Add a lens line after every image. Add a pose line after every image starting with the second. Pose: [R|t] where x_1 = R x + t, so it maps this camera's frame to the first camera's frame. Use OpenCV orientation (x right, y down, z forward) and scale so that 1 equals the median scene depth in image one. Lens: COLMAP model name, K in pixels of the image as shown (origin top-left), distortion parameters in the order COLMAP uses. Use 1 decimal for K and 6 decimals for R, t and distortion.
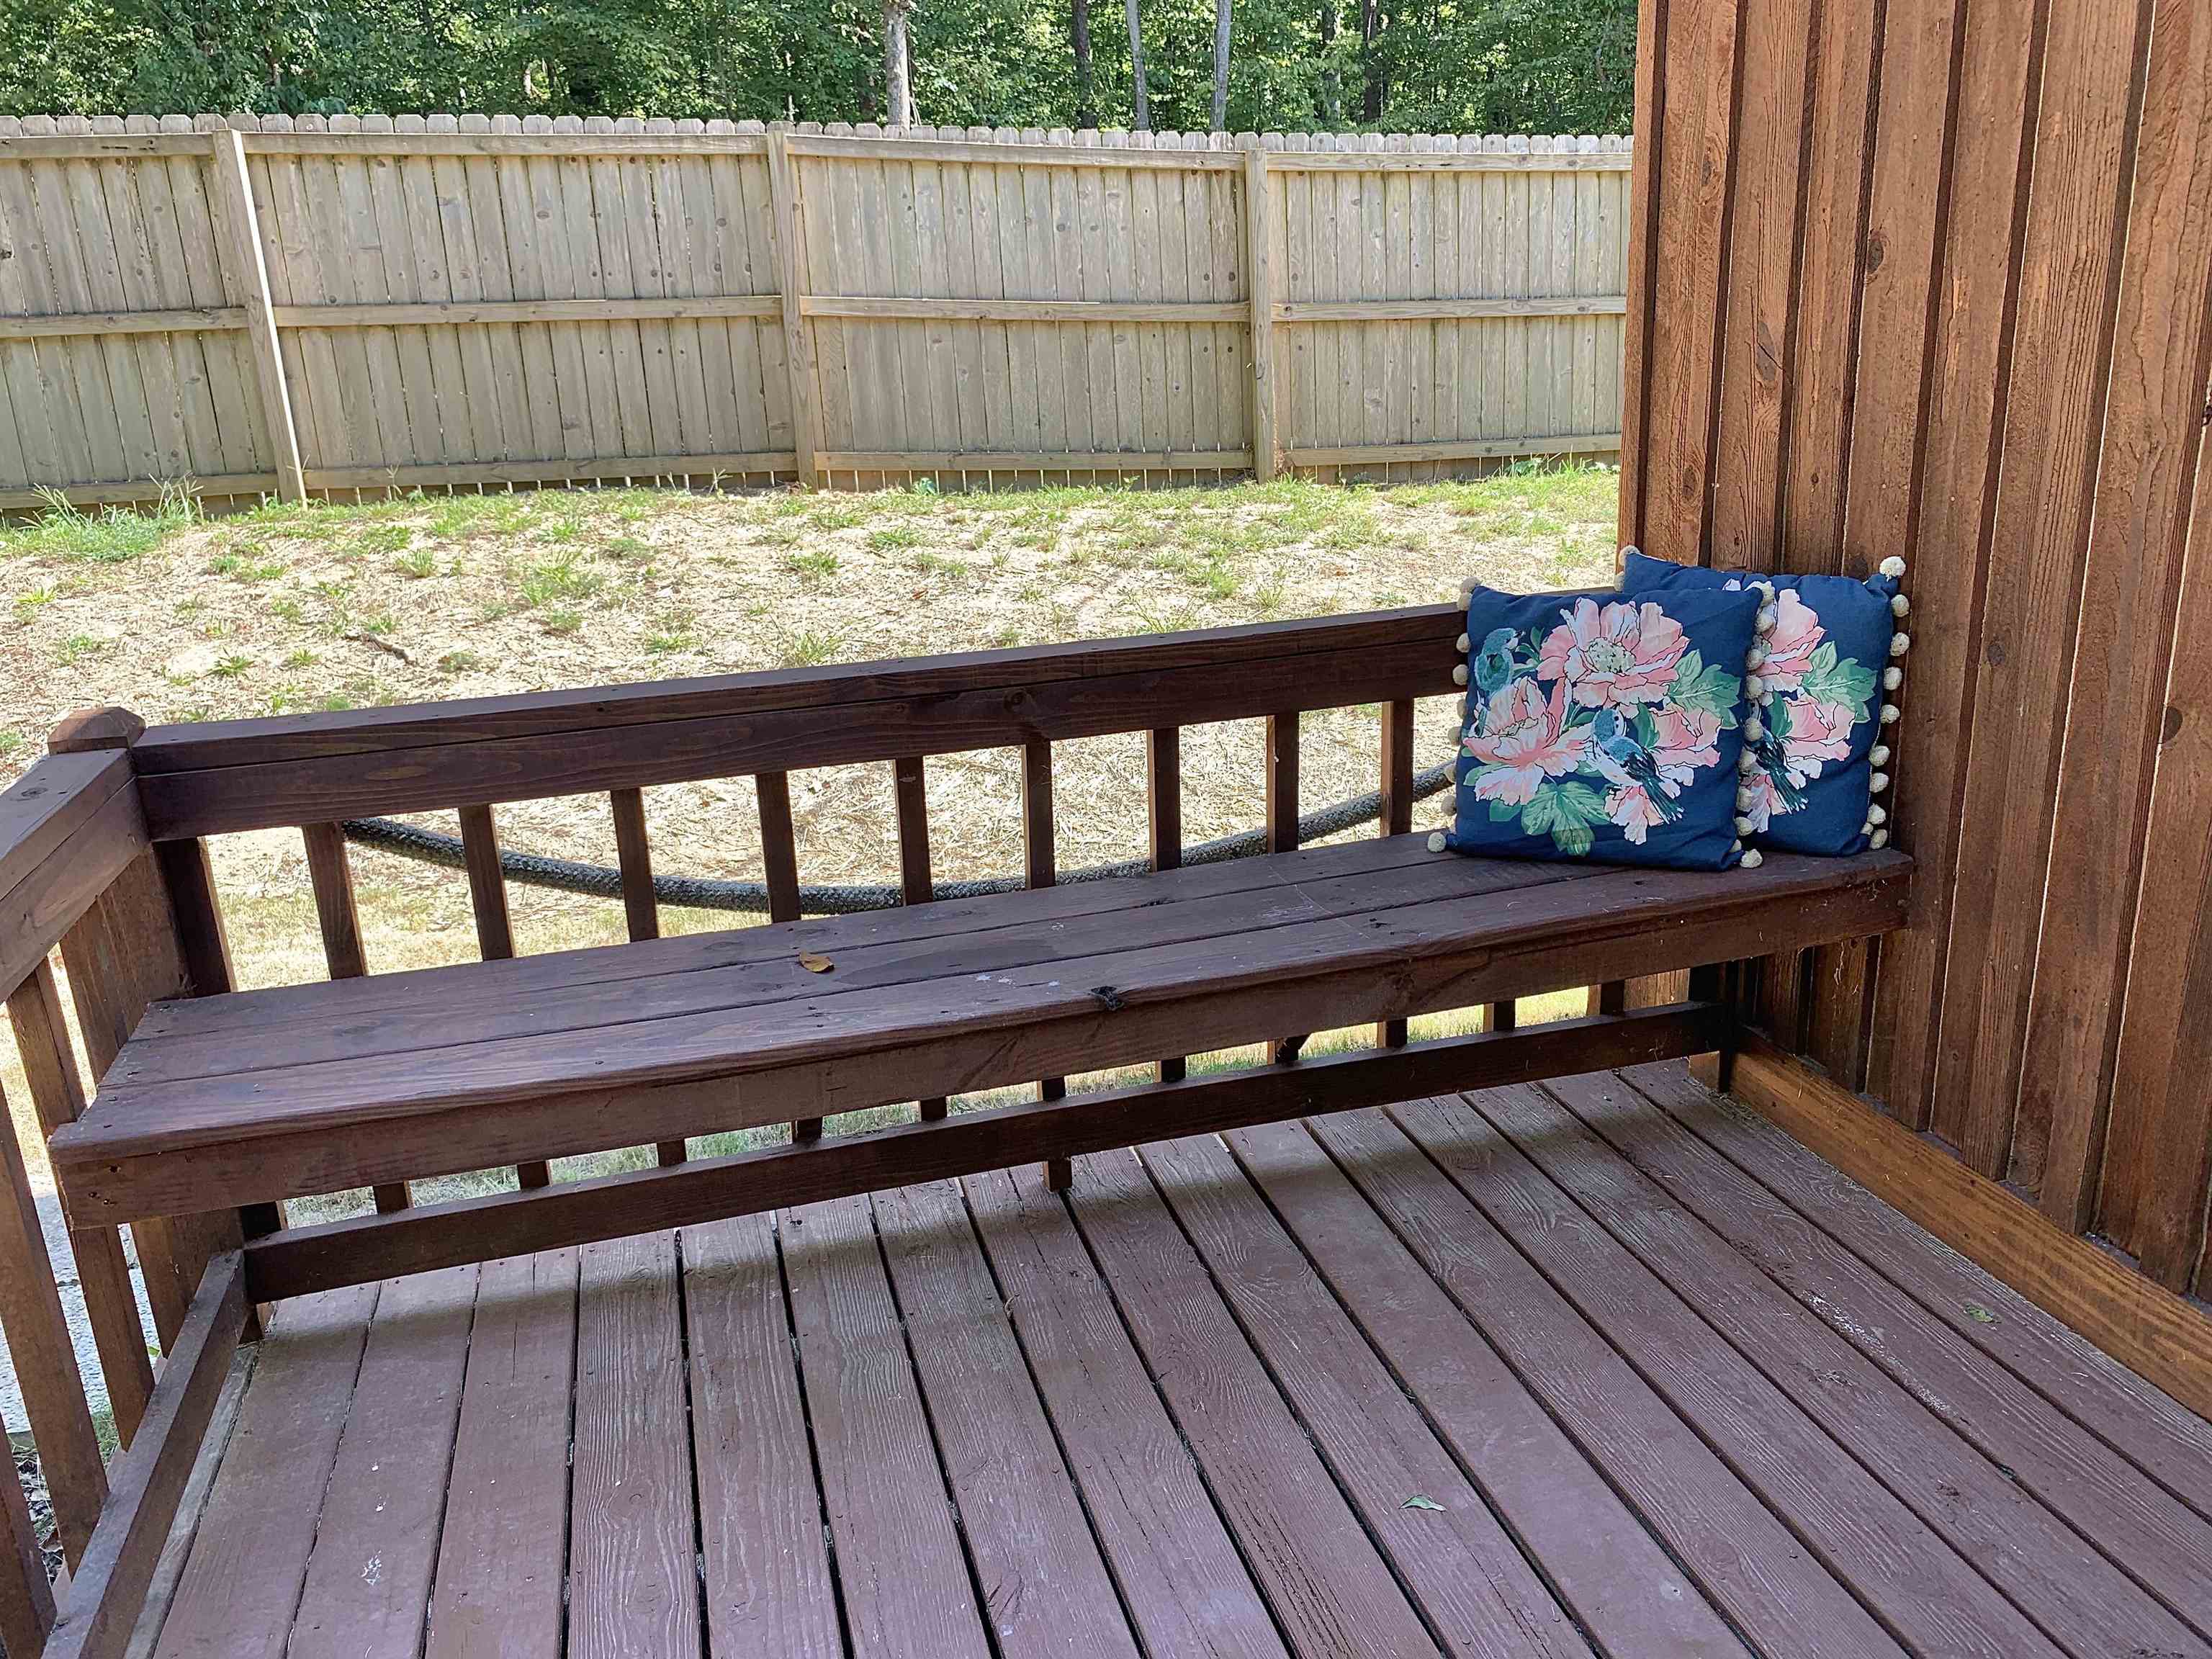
lens RADIAL K [[1695.1, 0, 1101.6], [0, 1695.1, 777.8], [0, 0, 1]] dist [0.027798, -0.034280]
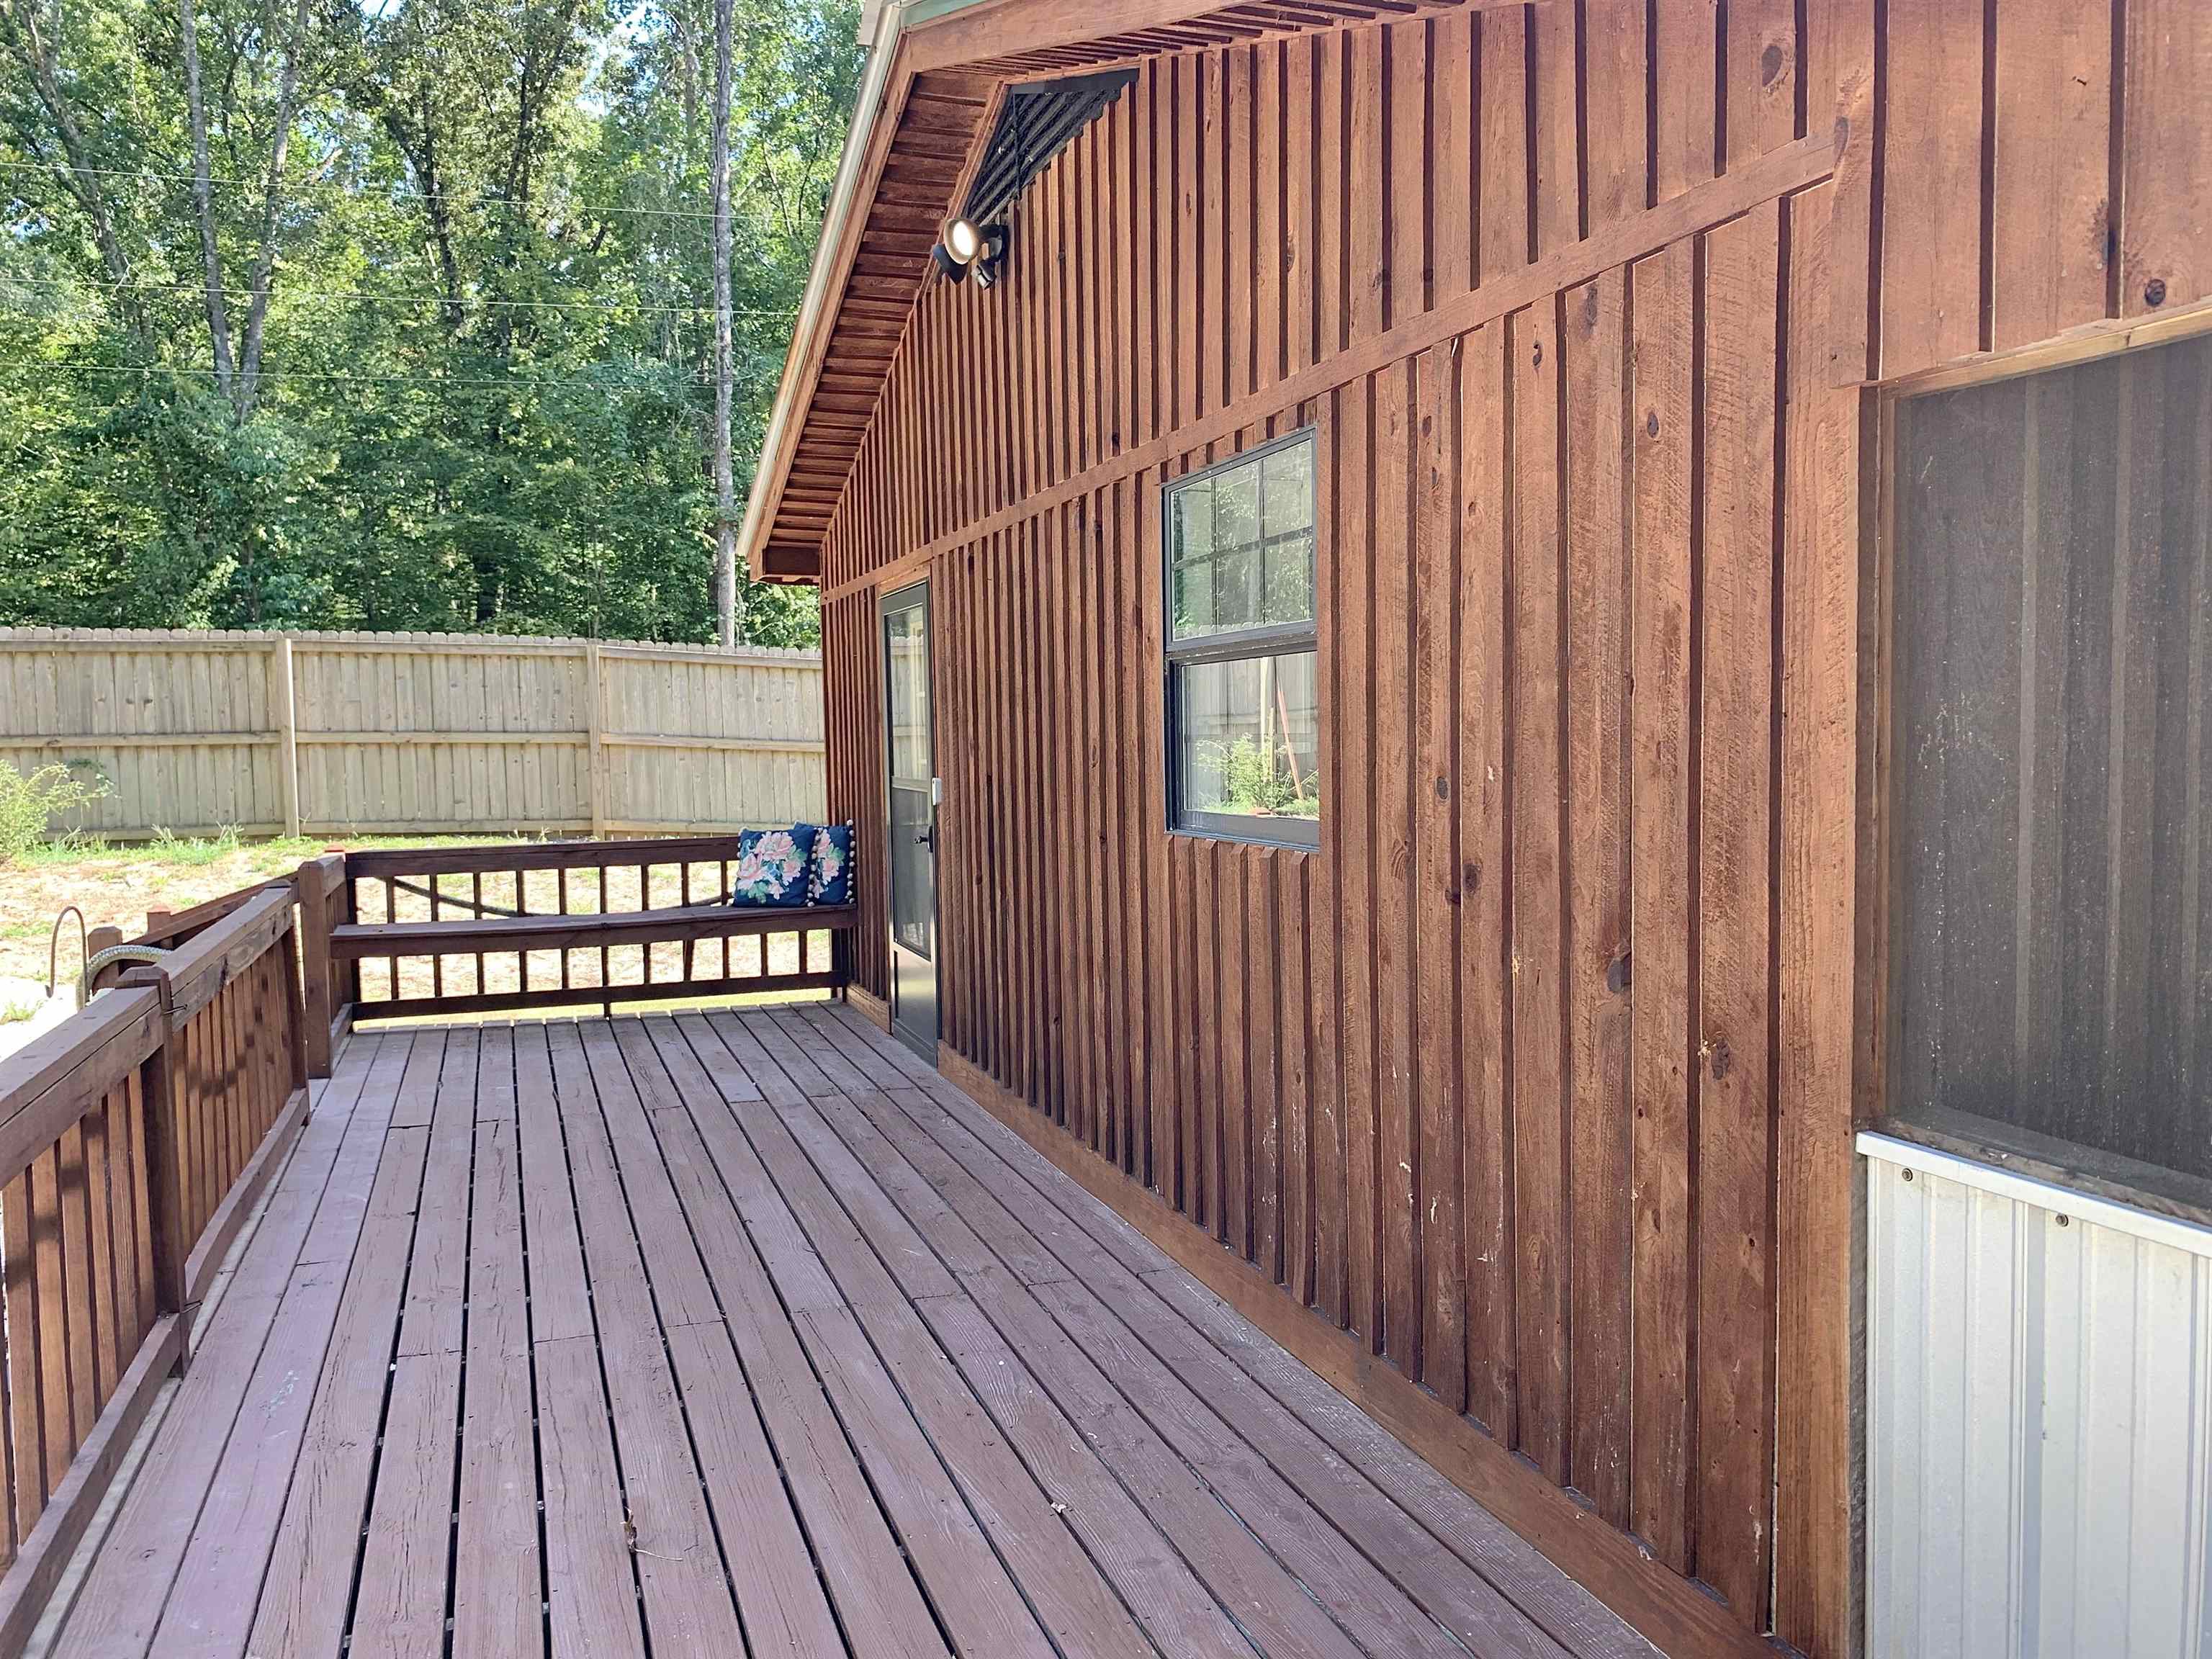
lens RADIAL K [[1695.1, 0, 1104.4], [0, 1695.1, 832.8], [0, 0, 1]] dist [0.027798, -0.034280]
pose [[0.997054, 0.022253, 0.073410, 0.231694], [-0.005910, 0.976439, -0.215712, 0.207449], [-0.076481, 0.214642, 0.973694, -0.782537]]
